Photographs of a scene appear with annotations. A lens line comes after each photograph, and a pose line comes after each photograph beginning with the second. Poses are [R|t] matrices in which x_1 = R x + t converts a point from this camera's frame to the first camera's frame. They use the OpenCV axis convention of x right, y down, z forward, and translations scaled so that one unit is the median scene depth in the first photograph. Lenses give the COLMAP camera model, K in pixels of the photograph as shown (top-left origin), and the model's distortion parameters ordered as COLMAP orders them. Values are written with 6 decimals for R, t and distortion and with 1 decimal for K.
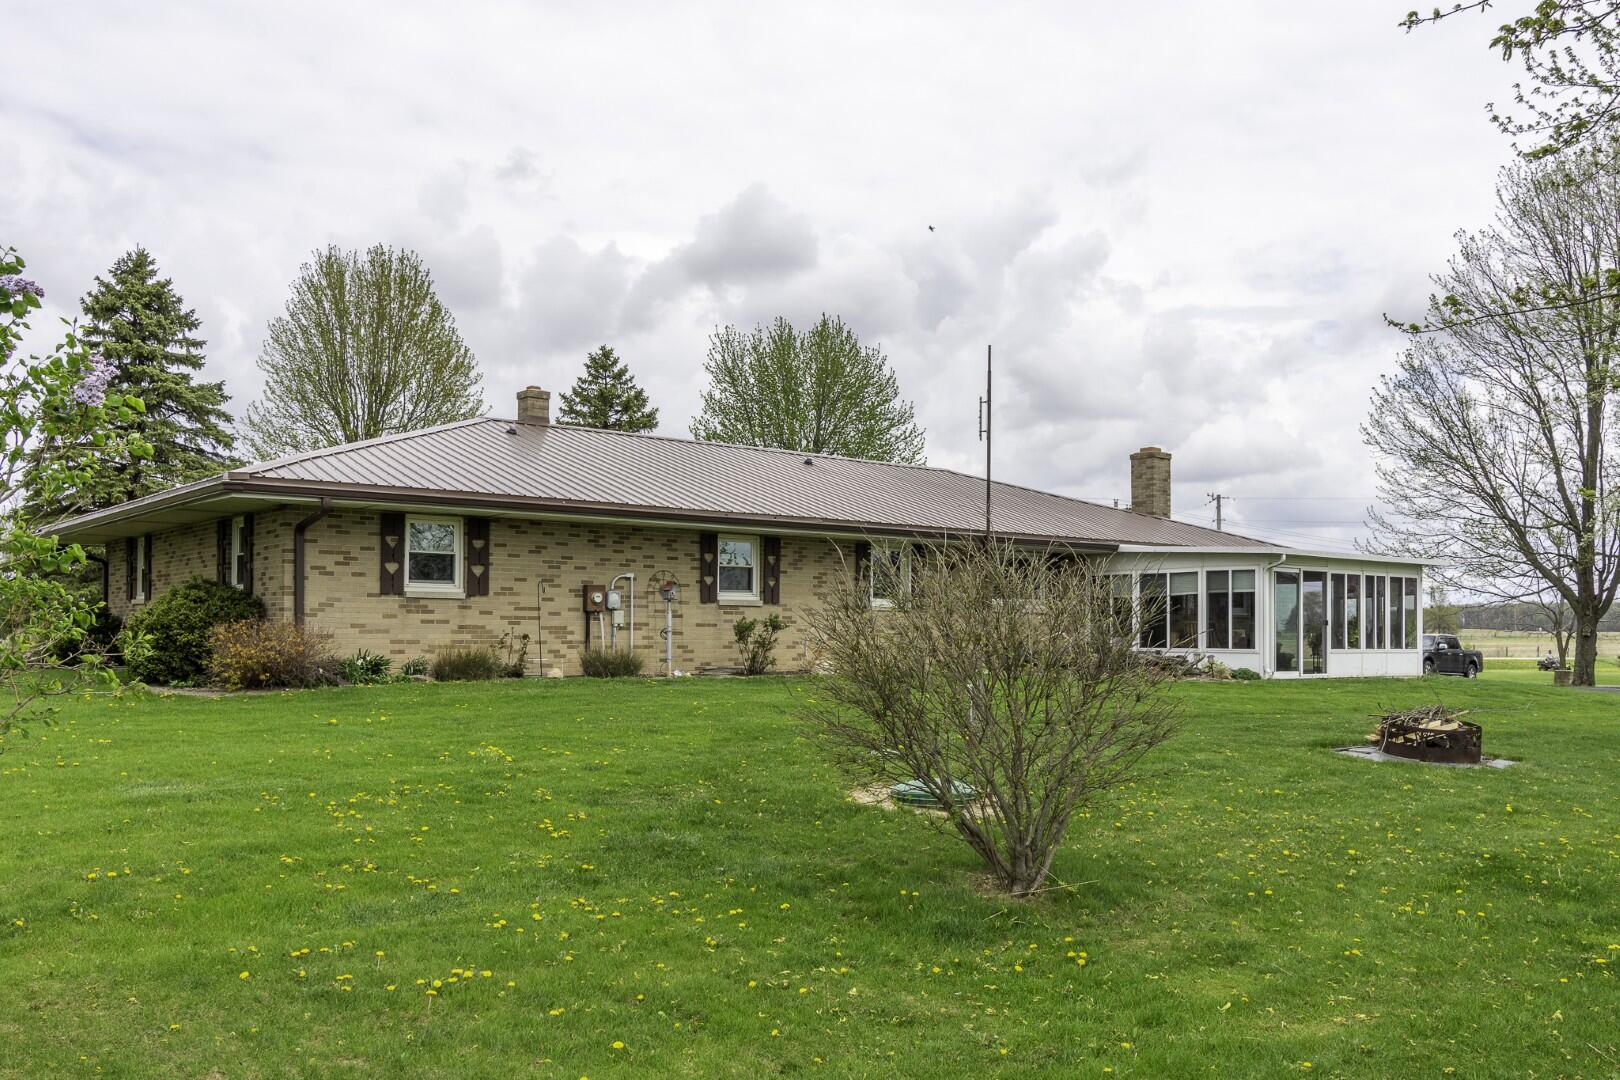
lens RADIAL K [[1403.7, 0, 810.0], [0, 1403.7, 540.0], [0, 0, 1]] dist [-0.006980, -0.001371]
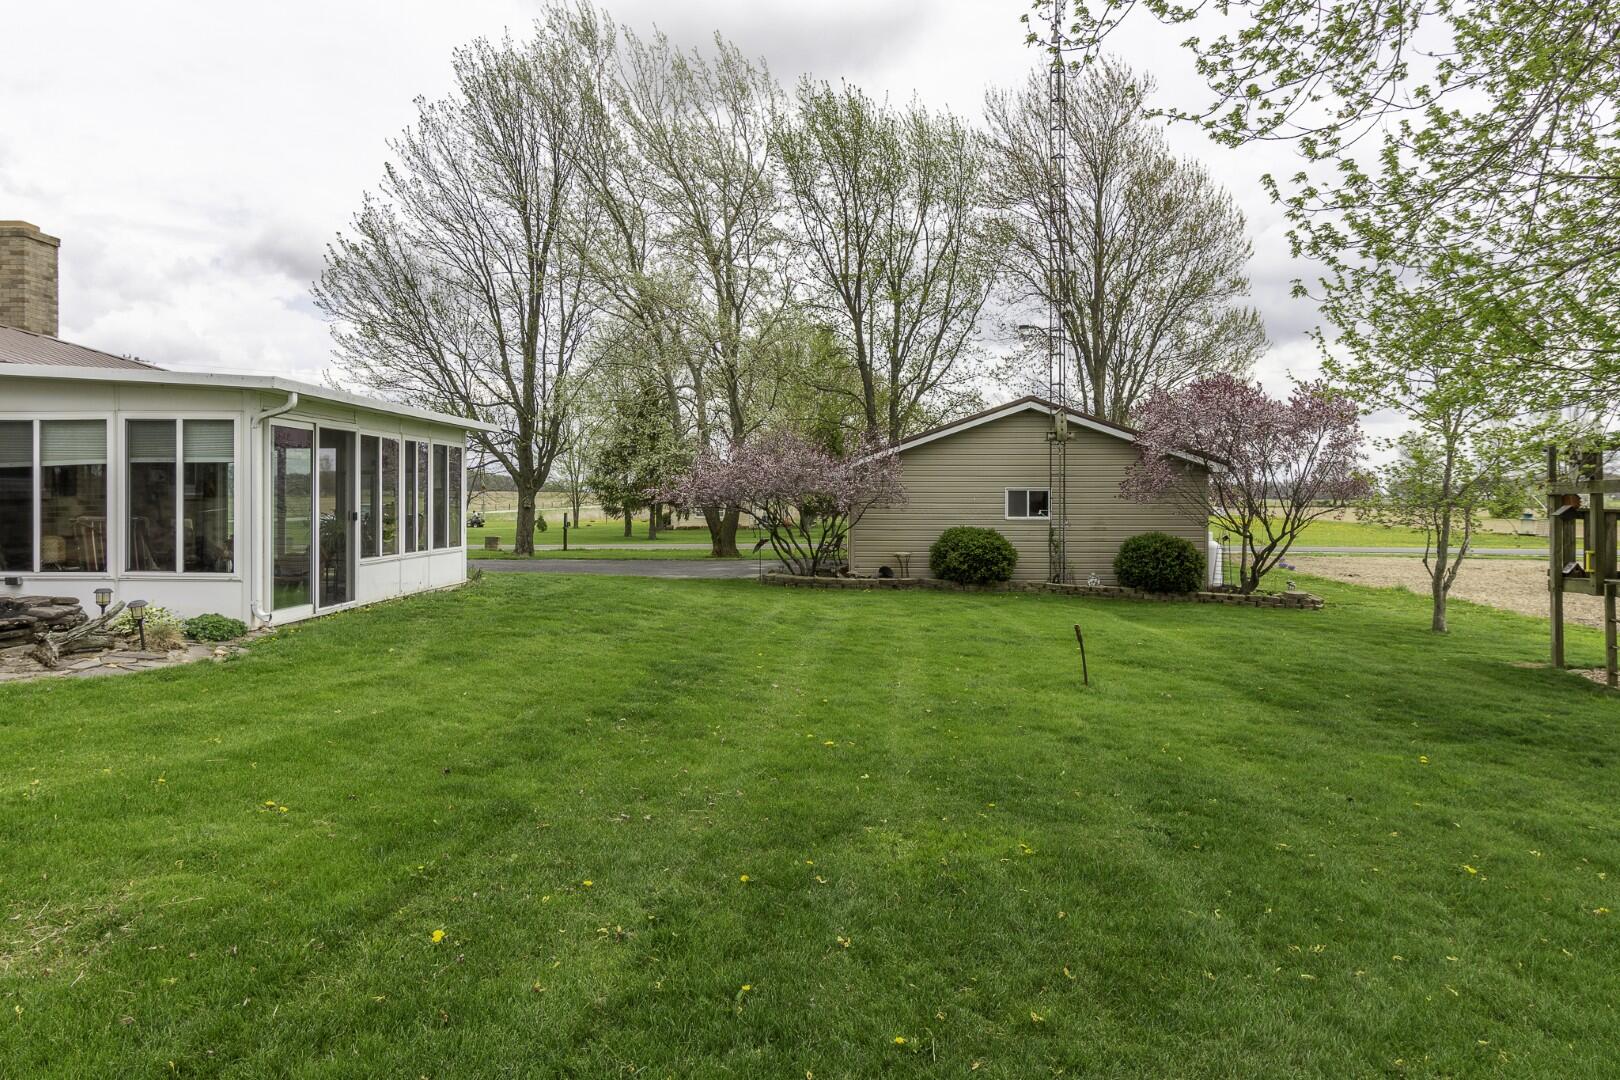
lens RADIAL K [[1121.8, 0, 810.0], [0, 1121.8, 540.0], [0, 0, 1]] dist [-0.007926, 0.061439]
pose [[0.683486, -0.029174, 0.729380, 0.142864], [-0.048919, 0.995124, 0.085645, 0.017382], [-0.728322, -0.094217, 0.678726, 0.503822]]
